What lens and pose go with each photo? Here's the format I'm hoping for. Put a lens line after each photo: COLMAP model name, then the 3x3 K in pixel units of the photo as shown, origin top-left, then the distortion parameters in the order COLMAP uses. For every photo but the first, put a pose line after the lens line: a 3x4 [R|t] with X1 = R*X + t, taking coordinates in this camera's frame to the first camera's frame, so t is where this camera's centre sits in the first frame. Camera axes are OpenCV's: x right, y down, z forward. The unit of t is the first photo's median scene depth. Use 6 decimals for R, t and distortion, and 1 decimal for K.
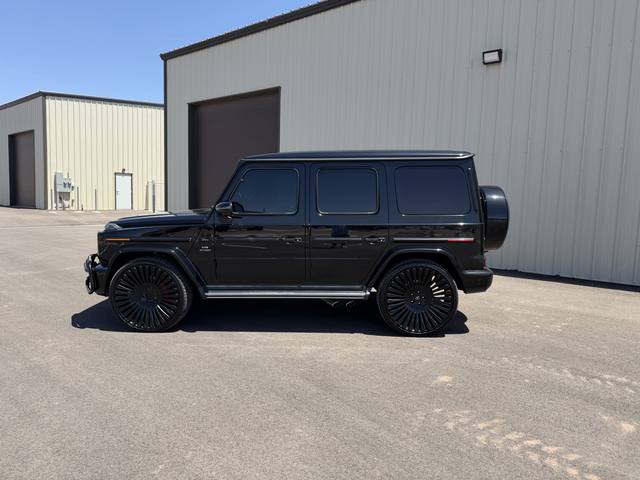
lens RADIAL K [[442.7, 0, 325.6], [0, 442.7, 236.9], [0, 0, 1]] dist [0.046385, -0.052268]
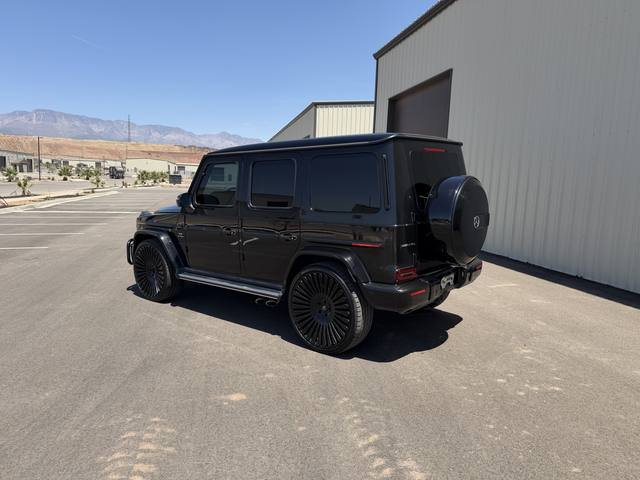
lens RADIAL K [[446.0, 0, 320.0], [0, 446.0, 240.0], [0, 0, 1]] dist [0.006666, -0.007511]
pose [[0.790436, 0.067754, -0.608786, 0.782871], [-0.054166, 0.997702, 0.040709, -0.030244], [0.610145, 0.000797, 0.792290, 0.347062]]
